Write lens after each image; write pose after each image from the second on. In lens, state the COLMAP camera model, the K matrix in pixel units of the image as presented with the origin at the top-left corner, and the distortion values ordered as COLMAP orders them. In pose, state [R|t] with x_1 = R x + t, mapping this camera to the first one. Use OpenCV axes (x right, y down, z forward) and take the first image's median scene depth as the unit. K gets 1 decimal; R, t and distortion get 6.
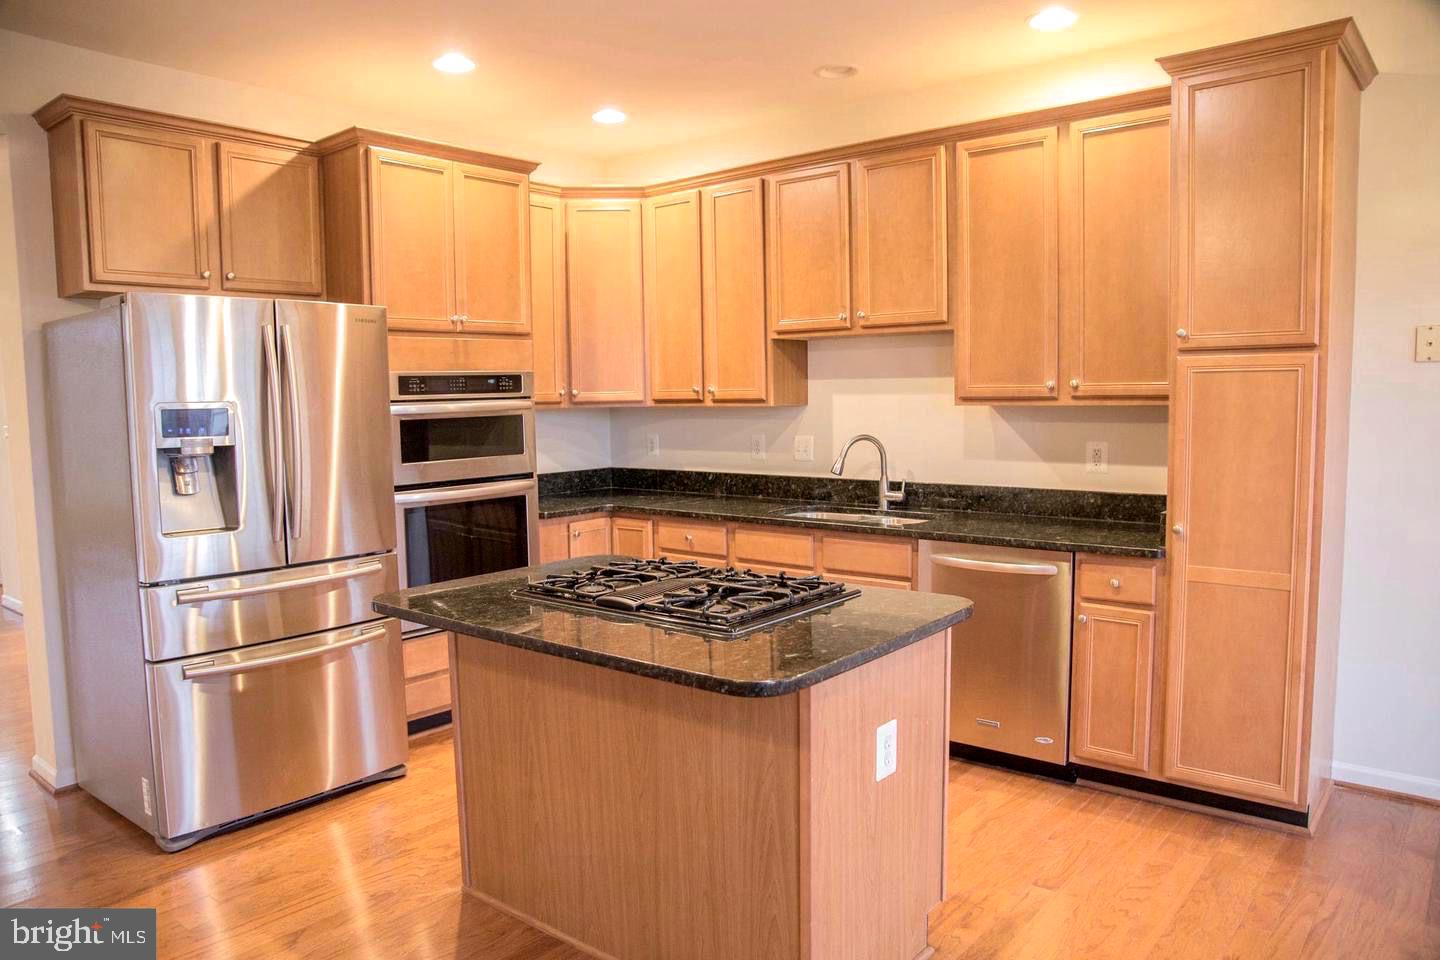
lens RADIAL K [[1026.0, 0, 724.5], [0, 1026.0, 475.1], [0, 0, 1]] dist [-0.032885, 0.011280]
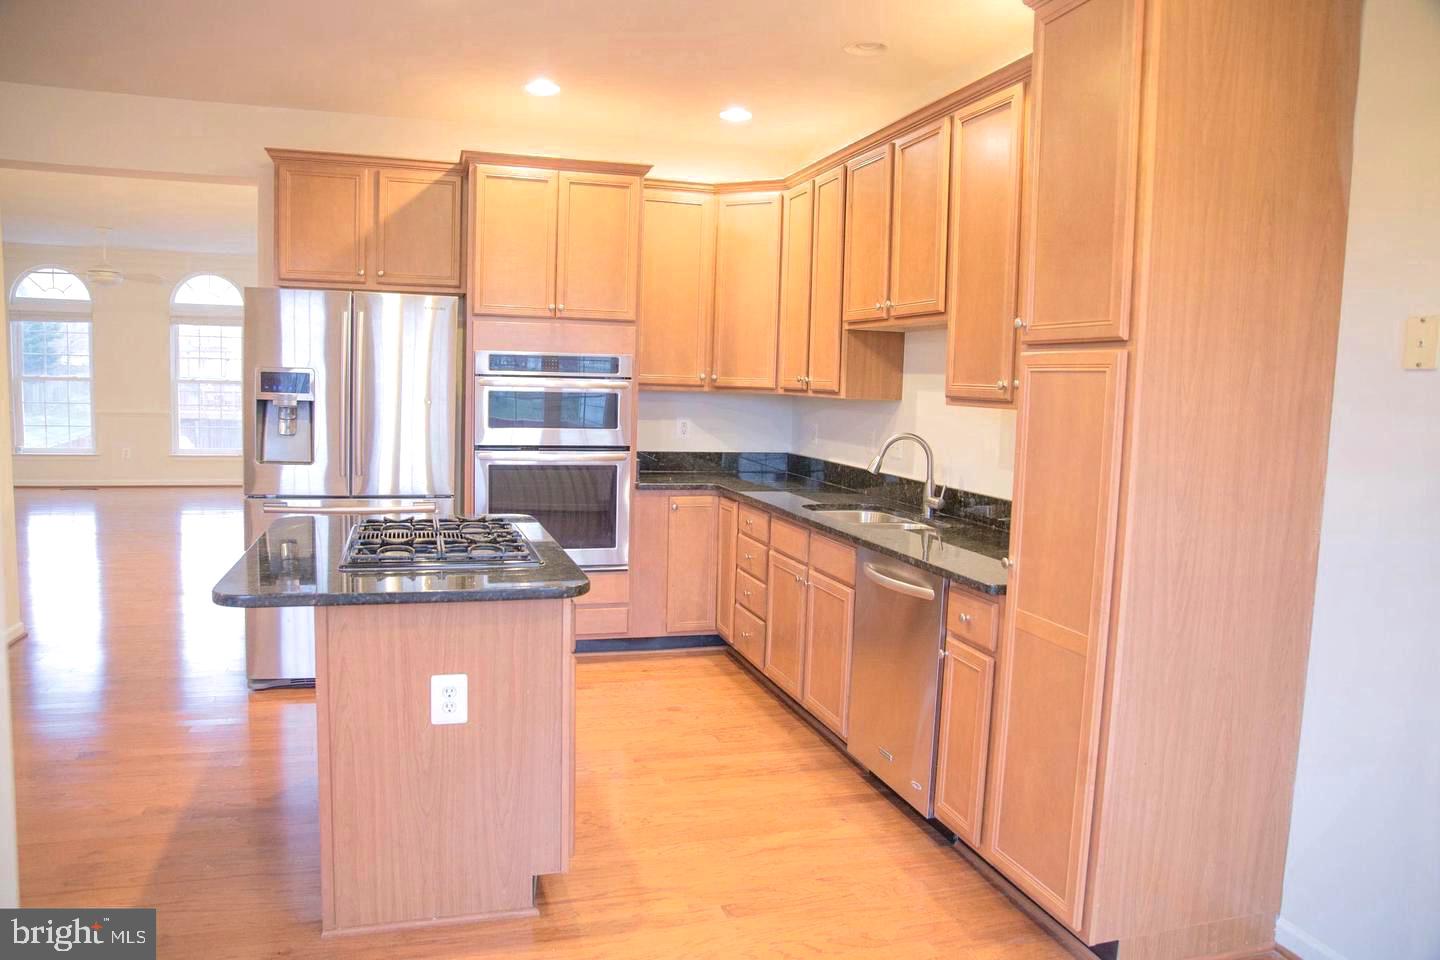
lens RADIAL K [[1026.0, 0, 716.6], [0, 1026.0, 487.3], [0, 0, 1]] dist [-0.032885, 0.011280]
pose [[0.831222, 0.097683, -0.547291, 0.516884], [-0.087967, 0.995150, 0.044016, -0.016236], [0.548937, 0.011556, 0.835784, 0.127732]]
